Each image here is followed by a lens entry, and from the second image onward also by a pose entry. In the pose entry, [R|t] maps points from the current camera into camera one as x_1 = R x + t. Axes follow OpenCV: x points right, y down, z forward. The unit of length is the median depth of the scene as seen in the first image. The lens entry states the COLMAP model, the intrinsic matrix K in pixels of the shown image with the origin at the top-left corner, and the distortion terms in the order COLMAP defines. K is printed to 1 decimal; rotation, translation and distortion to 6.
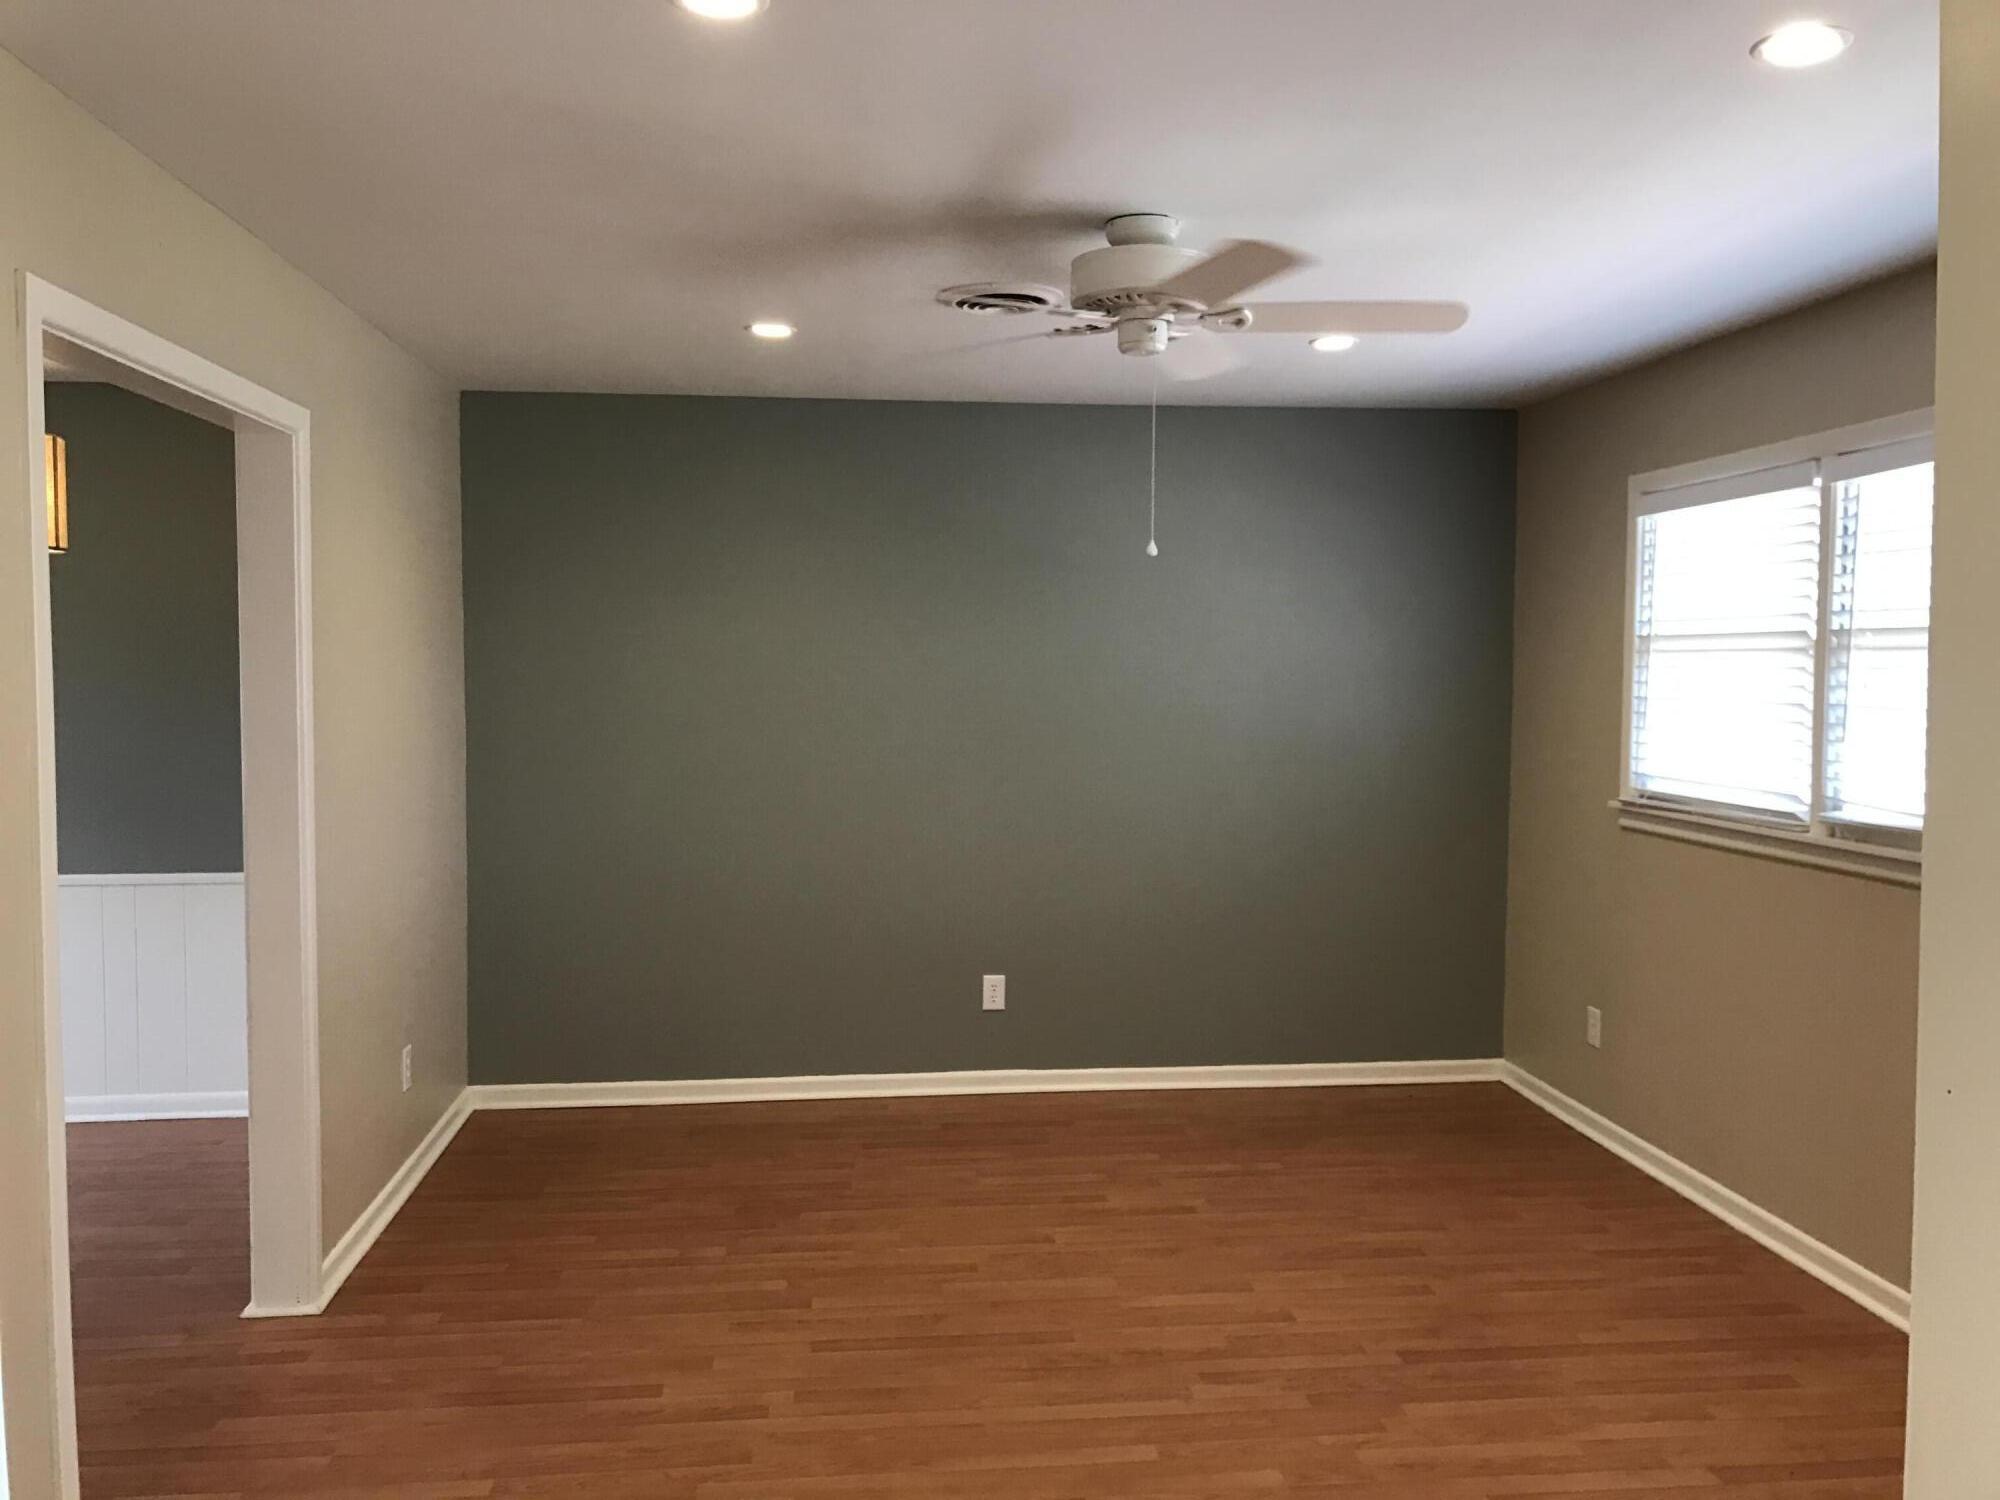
lens RADIAL K [[1677.3, 0, 966.8], [0, 1677.3, 758.1], [0, 0, 1]] dist [0.001315, -0.004456]
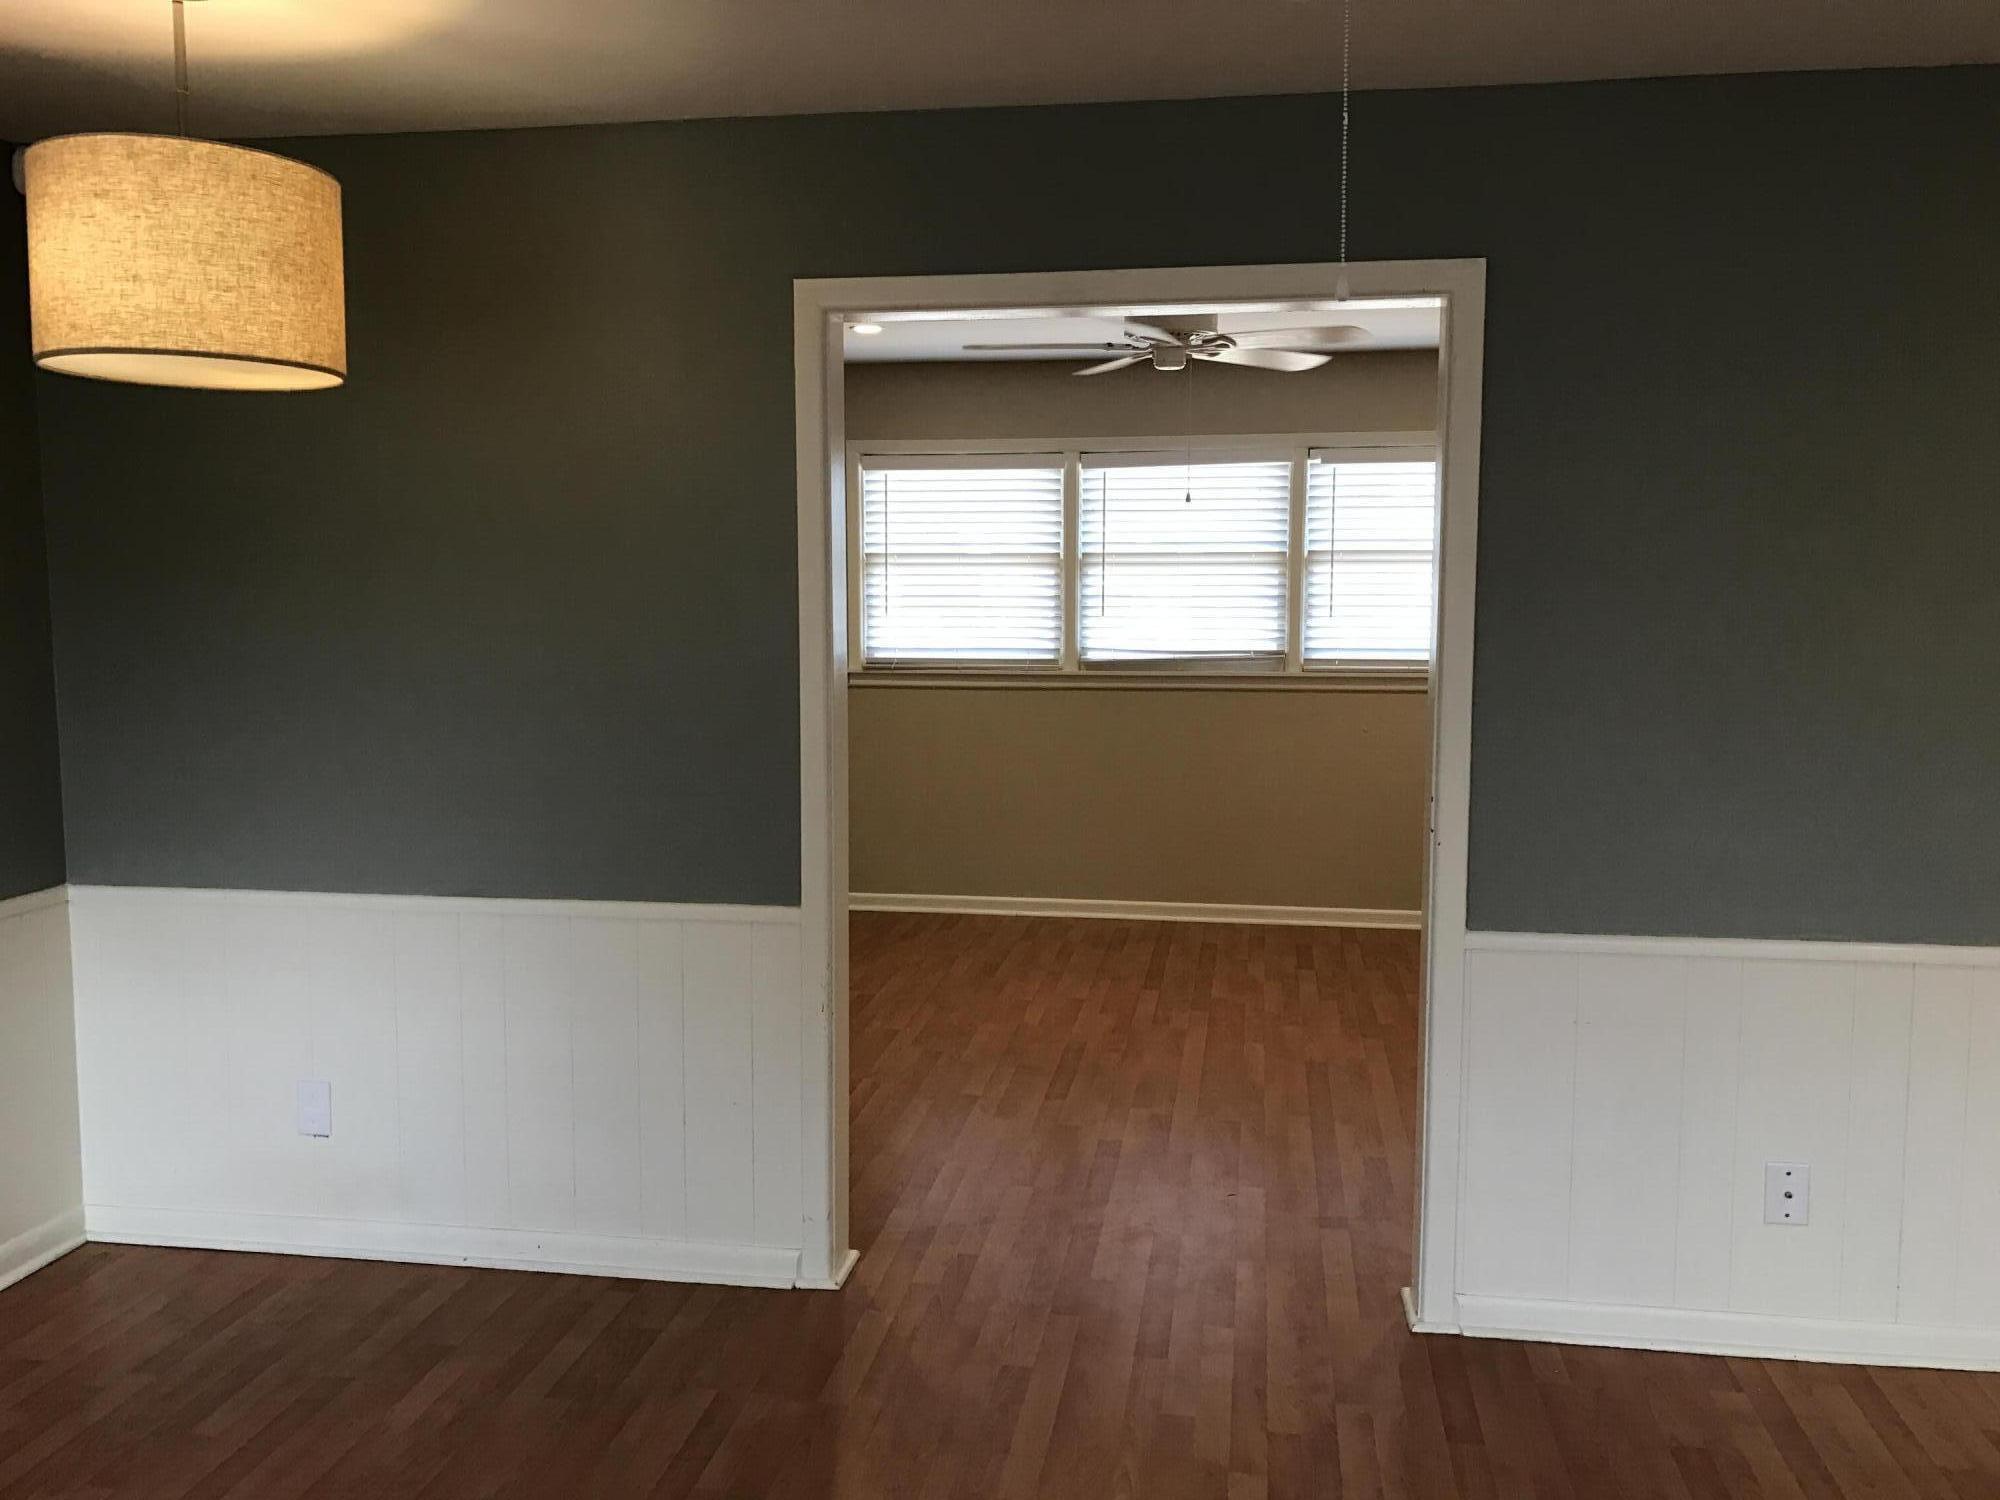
lens RADIAL K [[1643.1, 0, 1000.0], [0, 1643.1, 750.0], [0, 0, 1]] dist [0.008117, -0.000008]
pose [[0.249332, -0.103393, 0.962883, -1.161667], [0.061449, 0.993970, 0.090819, -0.030543], [-0.966466, 0.036524, 0.254182, 0.636246]]
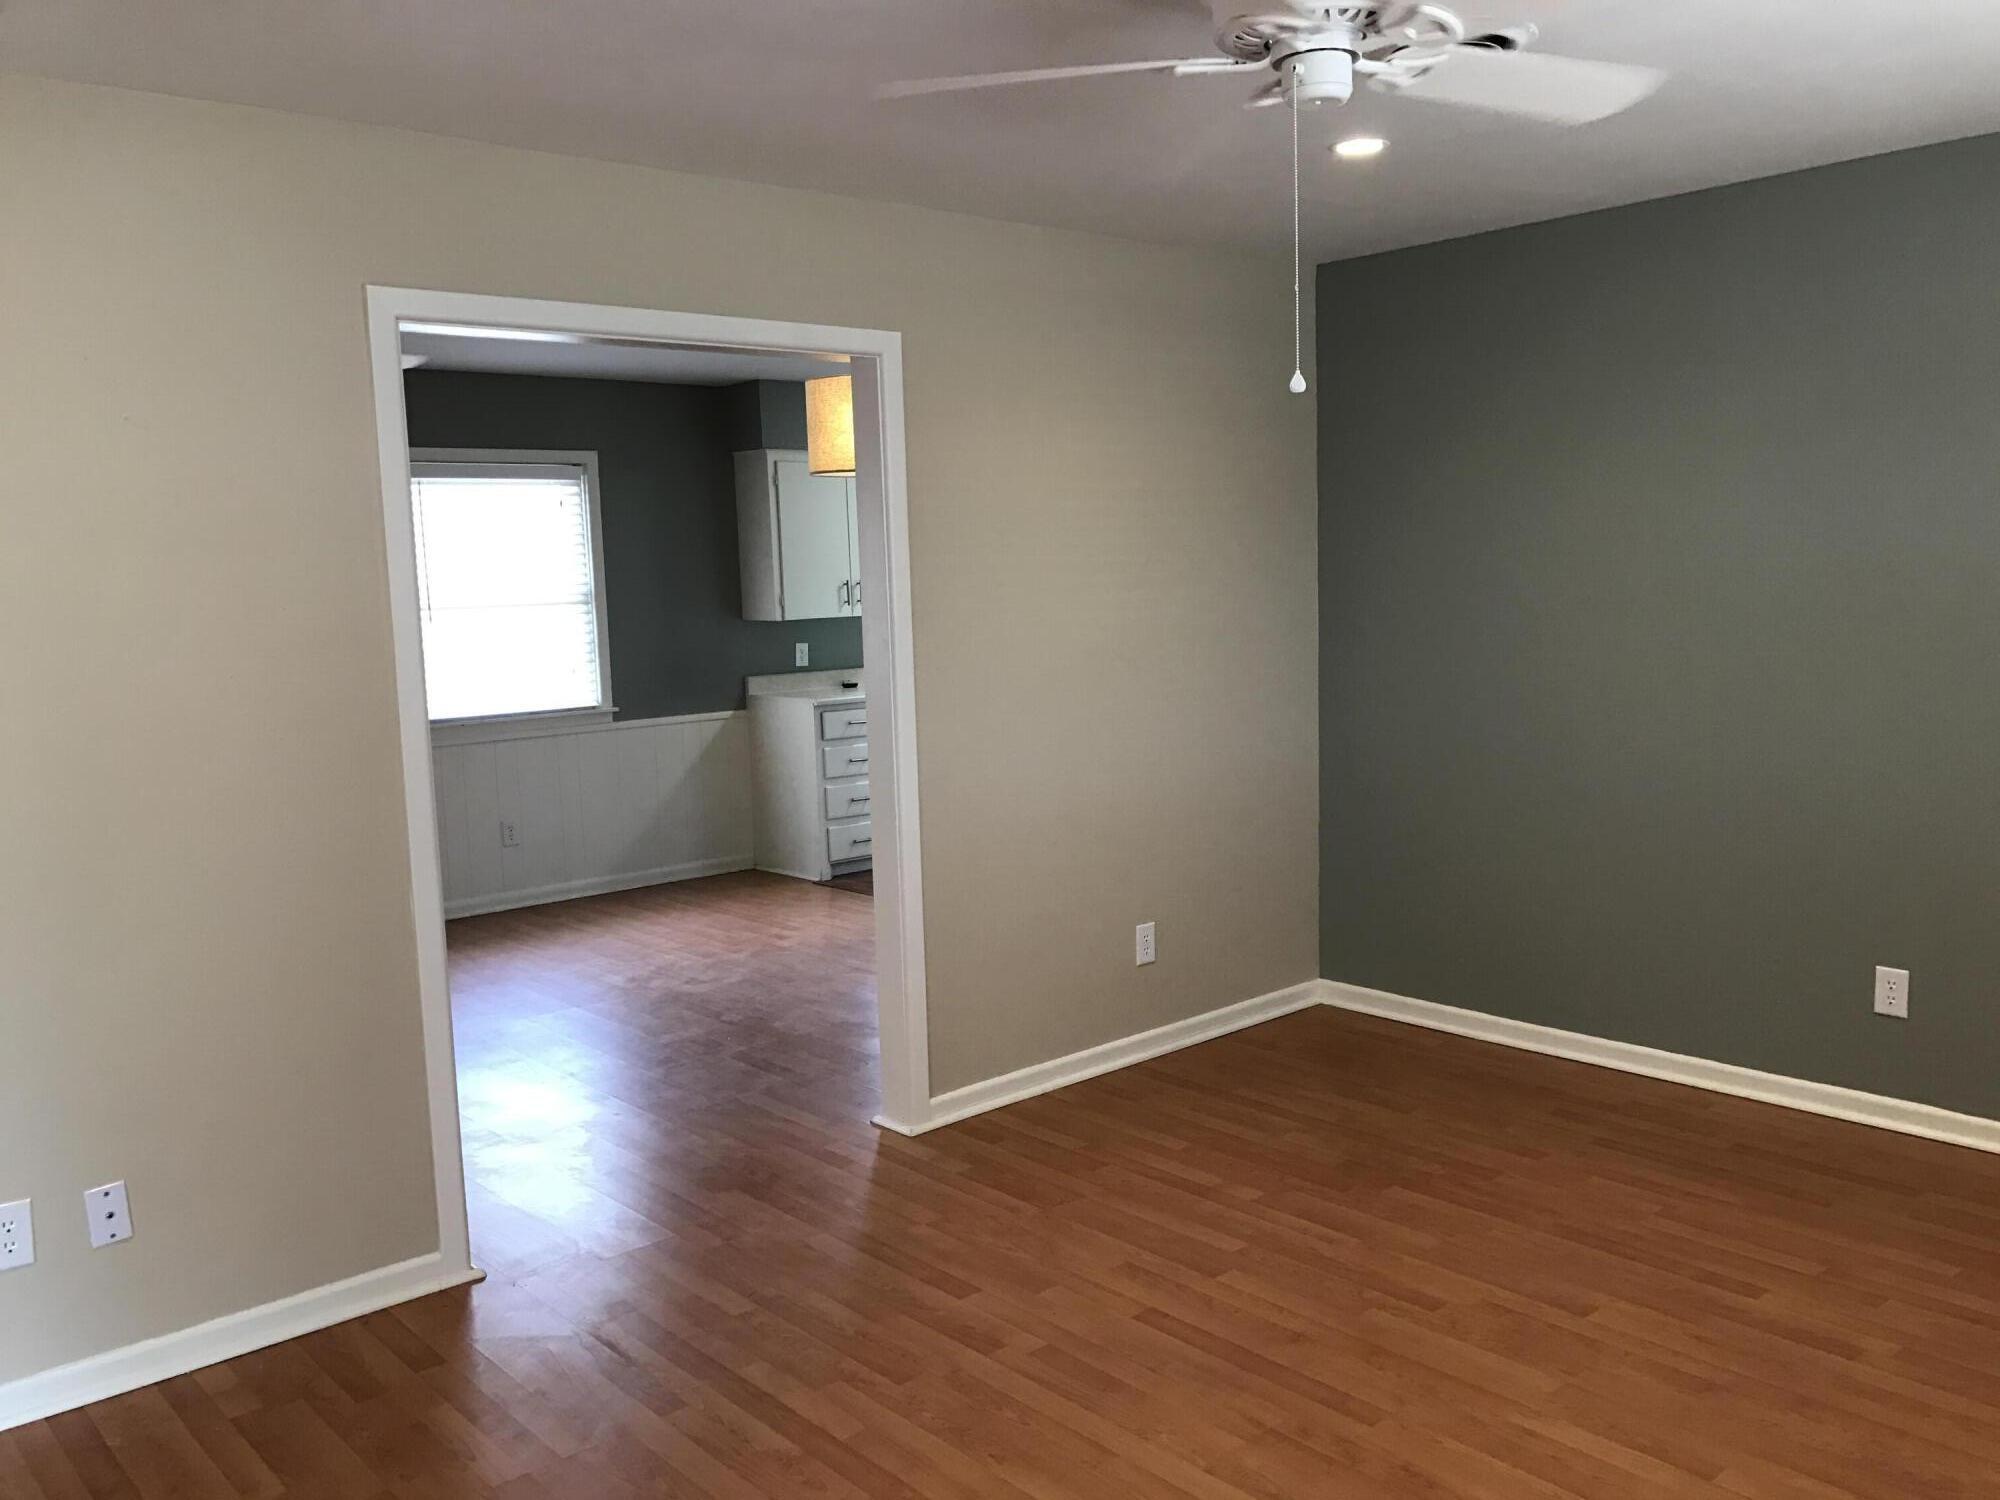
lens RADIAL K [[1643.1, 0, 1000.0], [0, 1643.1, 750.0], [0, 0, 1]] dist [0.008117, -0.000008]
pose [[0.588444, 0.079103, -0.804659, 0.499418], [-0.019951, 0.996320, 0.083354, -0.023469], [0.808292, -0.032996, 0.587857, 0.379489]]
